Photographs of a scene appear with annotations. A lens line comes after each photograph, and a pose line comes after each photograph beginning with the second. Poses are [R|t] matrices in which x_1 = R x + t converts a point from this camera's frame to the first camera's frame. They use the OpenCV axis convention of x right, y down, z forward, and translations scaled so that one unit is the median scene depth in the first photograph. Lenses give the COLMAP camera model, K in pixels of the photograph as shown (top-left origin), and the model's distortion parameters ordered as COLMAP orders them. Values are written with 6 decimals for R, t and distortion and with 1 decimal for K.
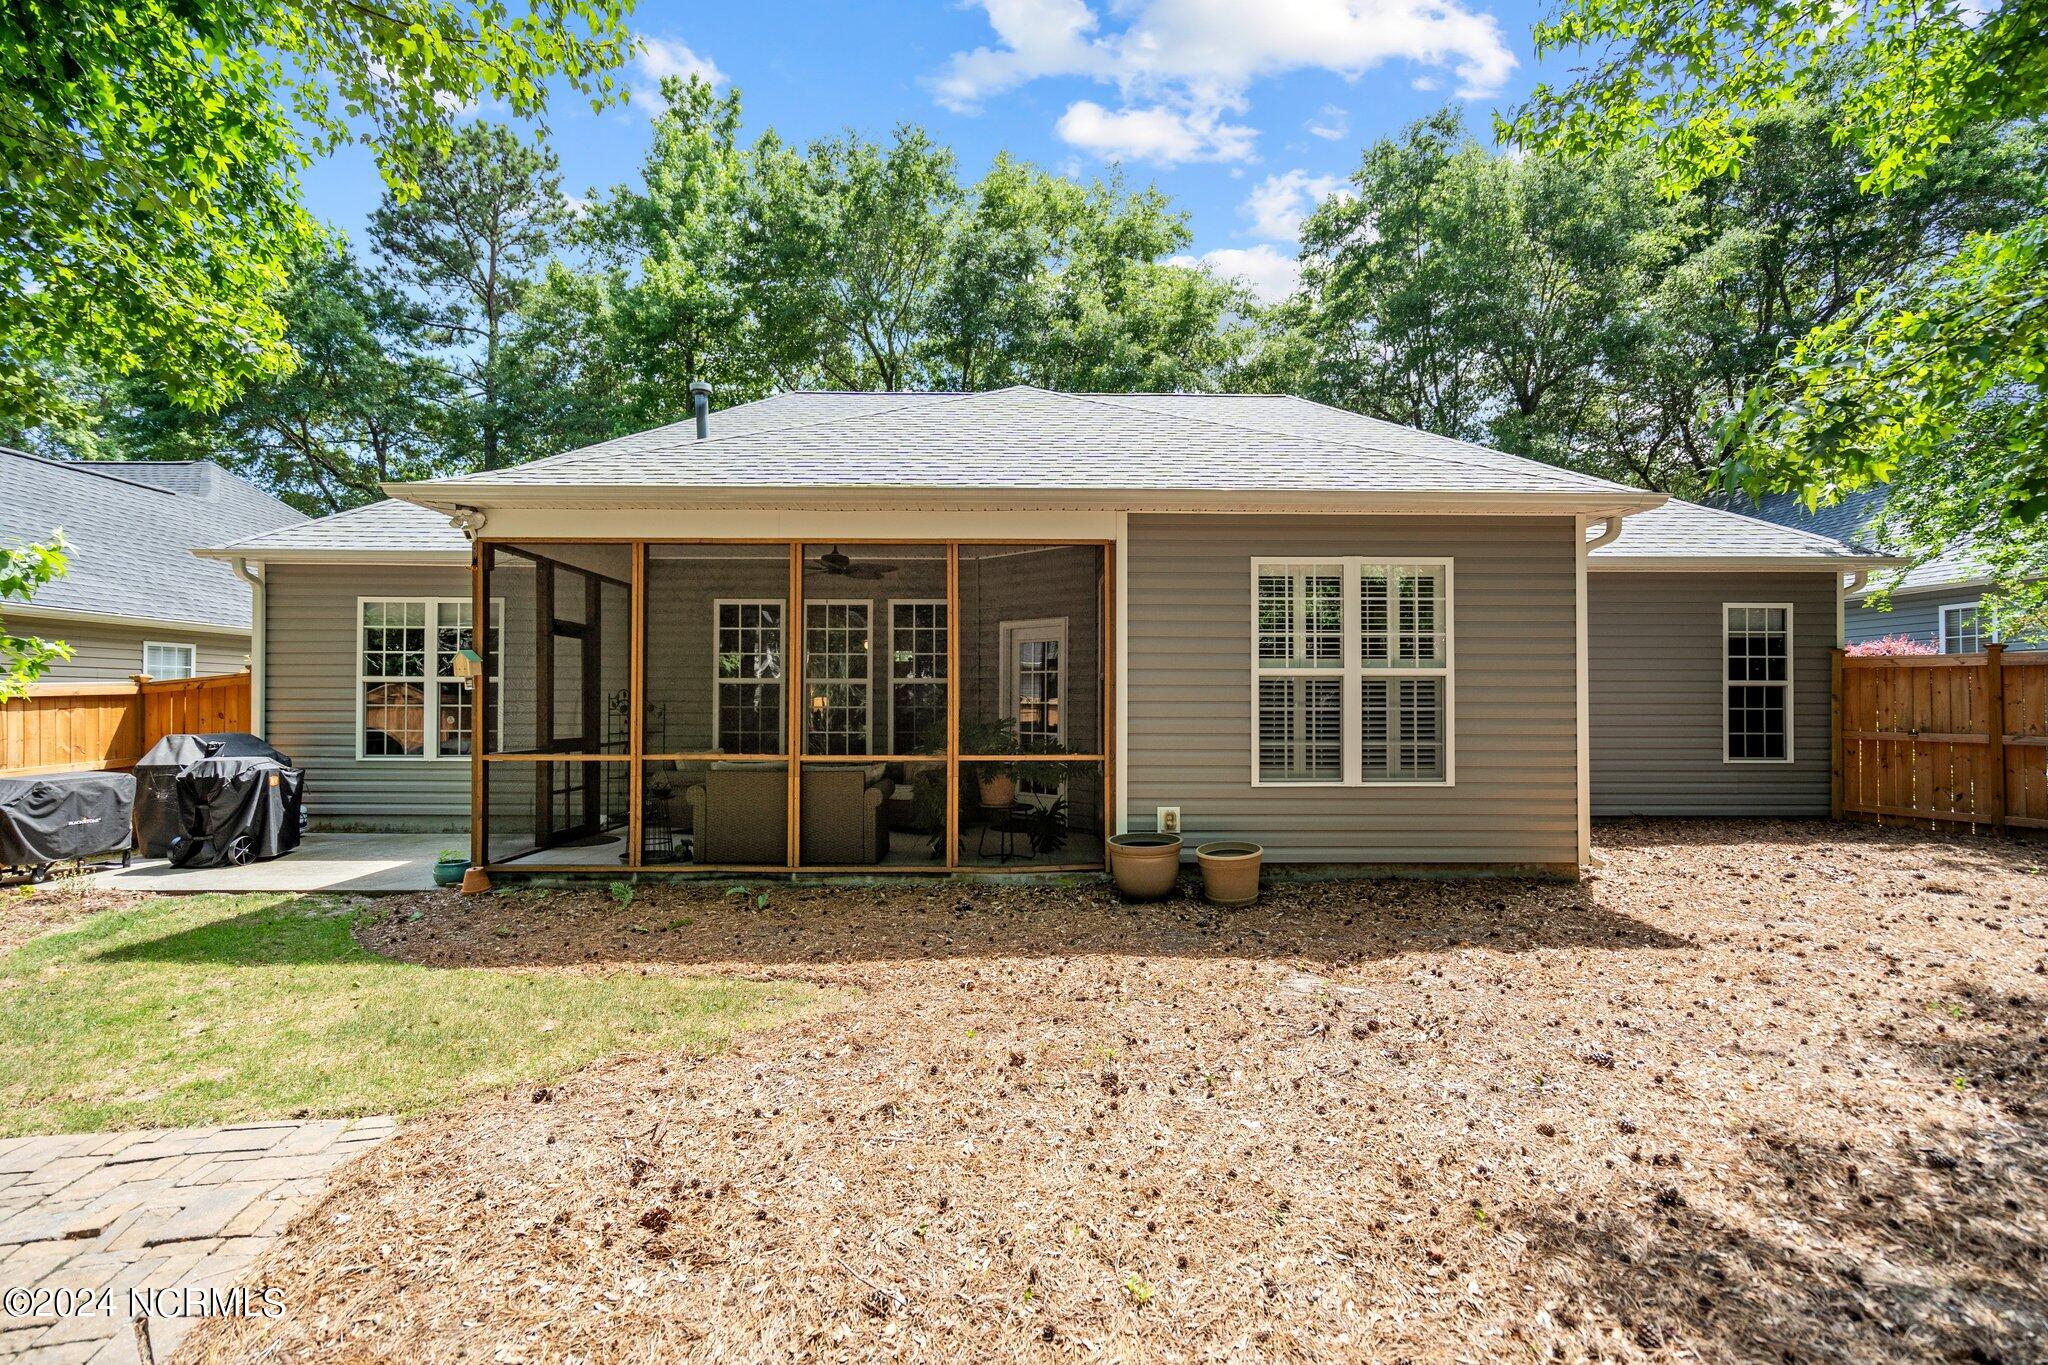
lens RADIAL K [[930.2, 0, 1007.0], [0, 930.2, 692.6], [0, 0, 1]] dist [-0.005310, 0.000472]
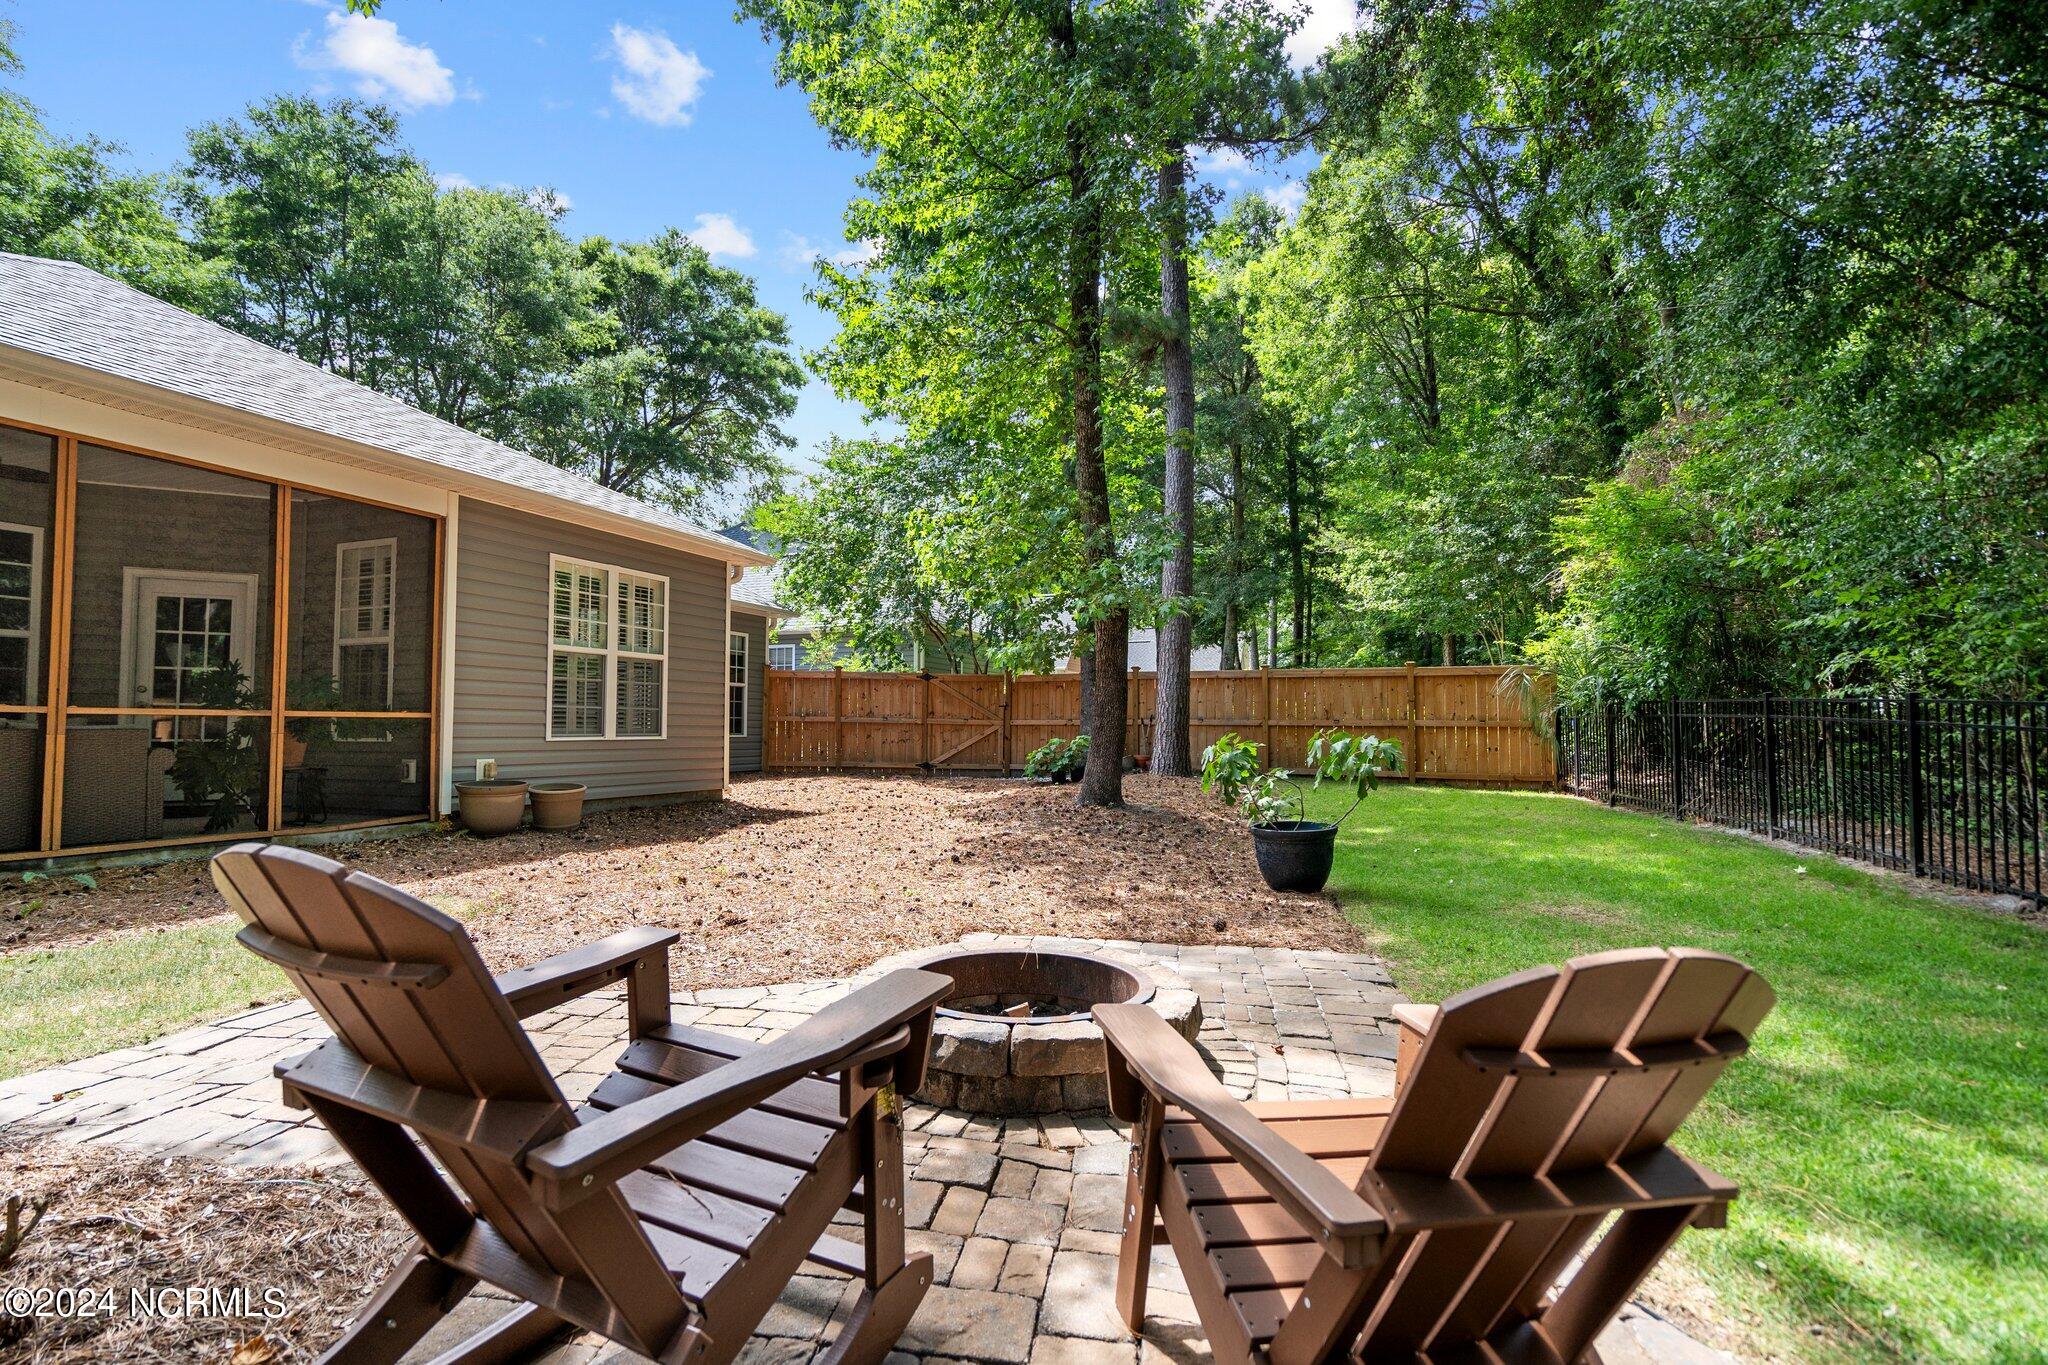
lens RADIAL K [[963.7, 0, 1018.4], [0, 963.7, 691.7], [0, 0, 1]] dist [-0.005377, -0.001010]
pose [[0.389337, 0.036040, 0.920390, -0.645956], [-0.011831, 0.999347, -0.034128, 0.071377], [-0.921019, 0.002398, 0.389510, -0.057193]]
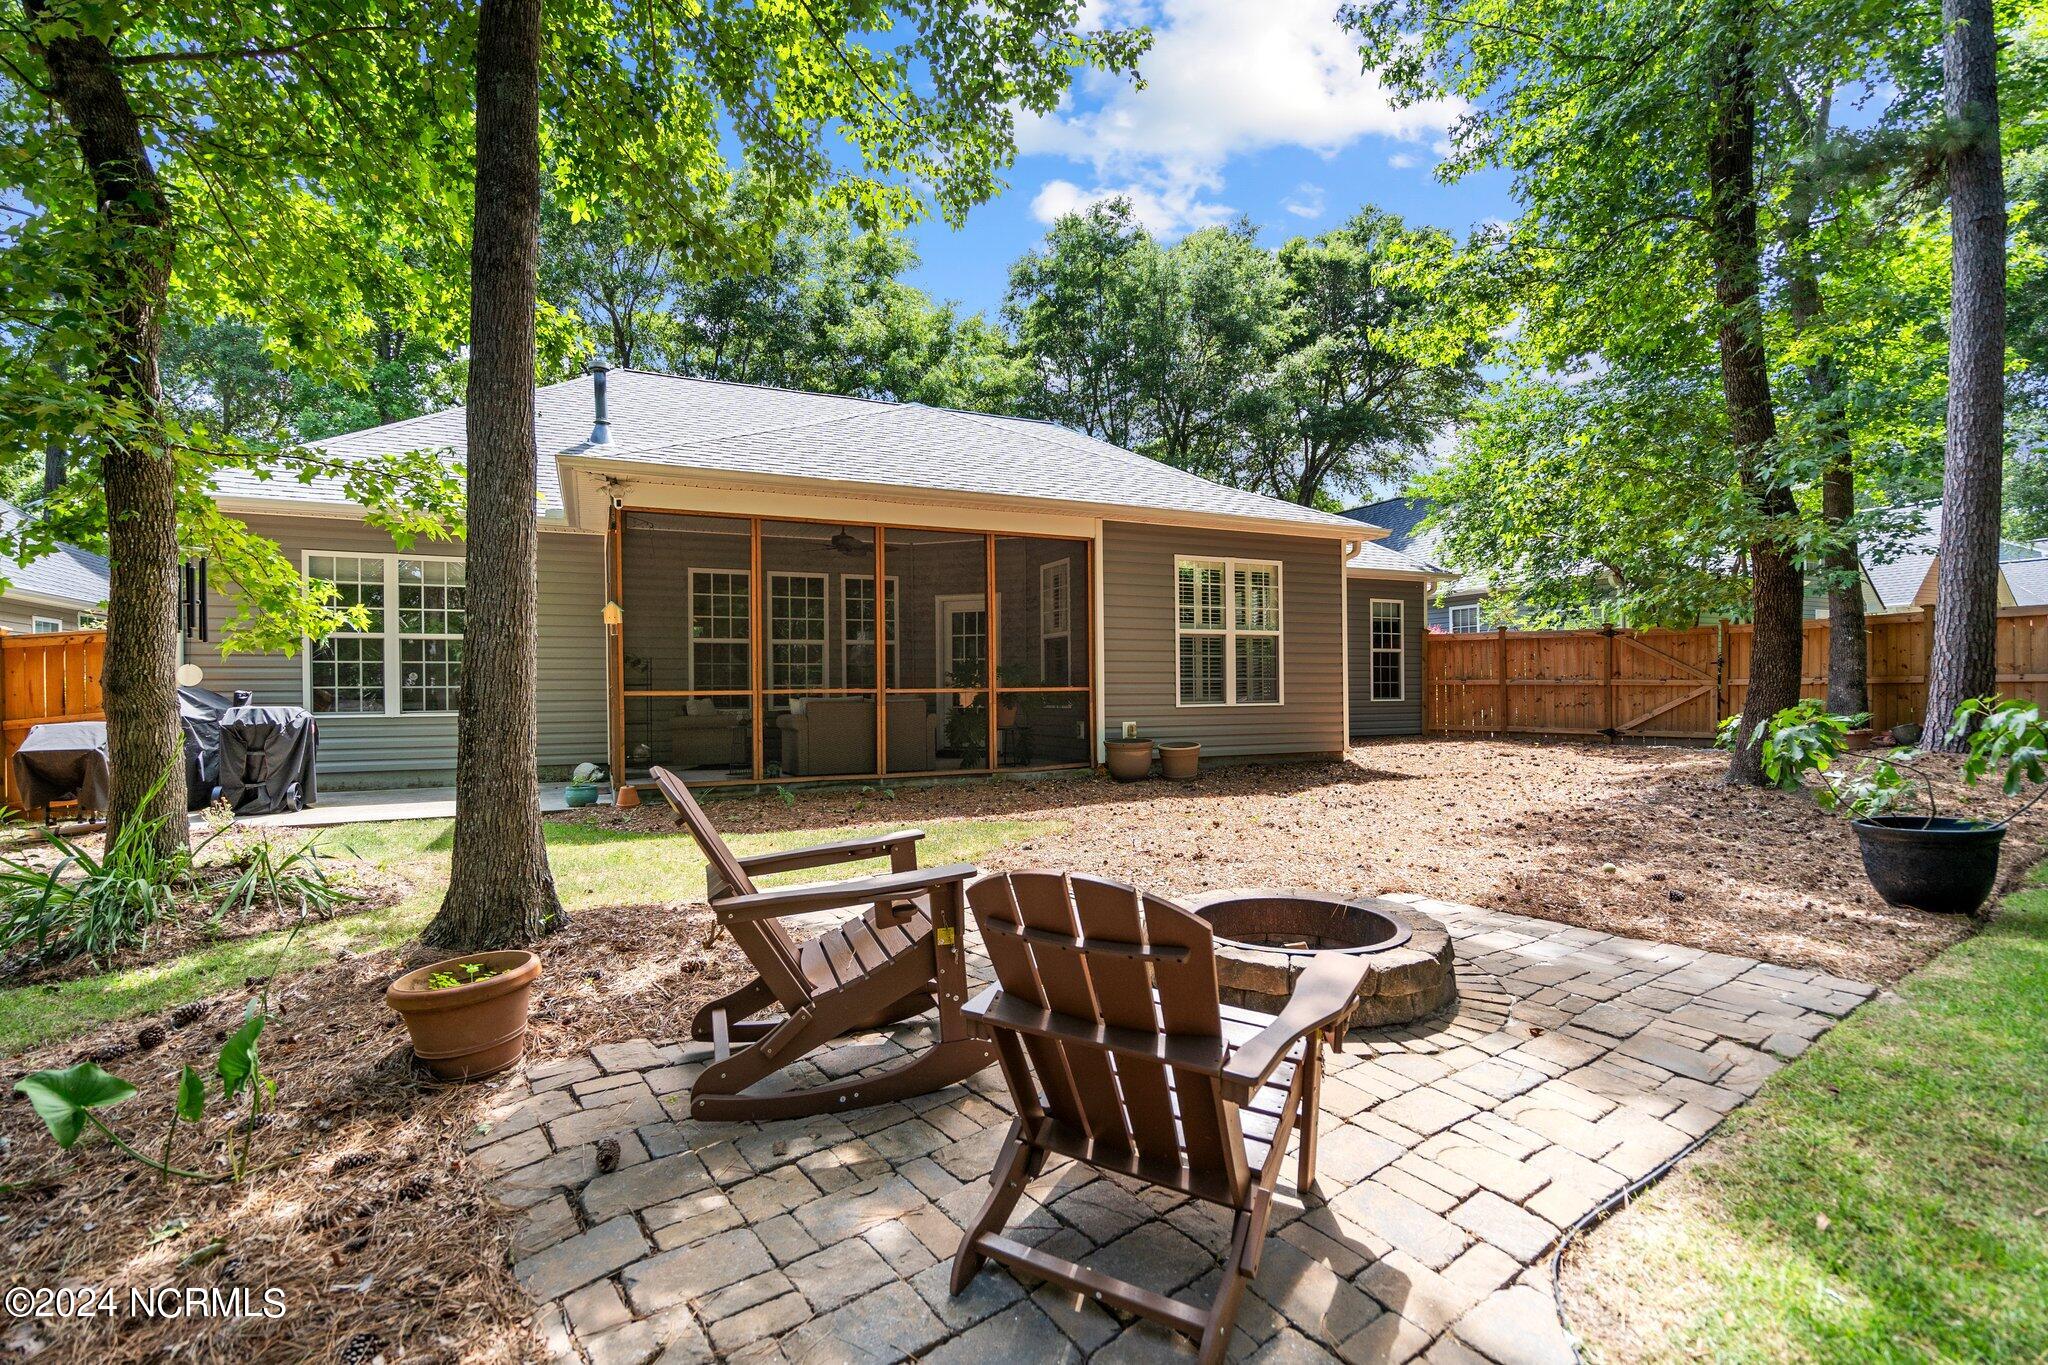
lens RADIAL K [[930.2, 0, 1007.0], [0, 930.2, 692.6], [0, 0, 1]] dist [-0.005310, 0.000472]
pose [[0.918296, -0.010055, 0.395768, -0.575241], [0.007219, 0.999936, 0.008654, 0.061207], [-0.395830, -0.005090, 0.918310, -0.269866]]
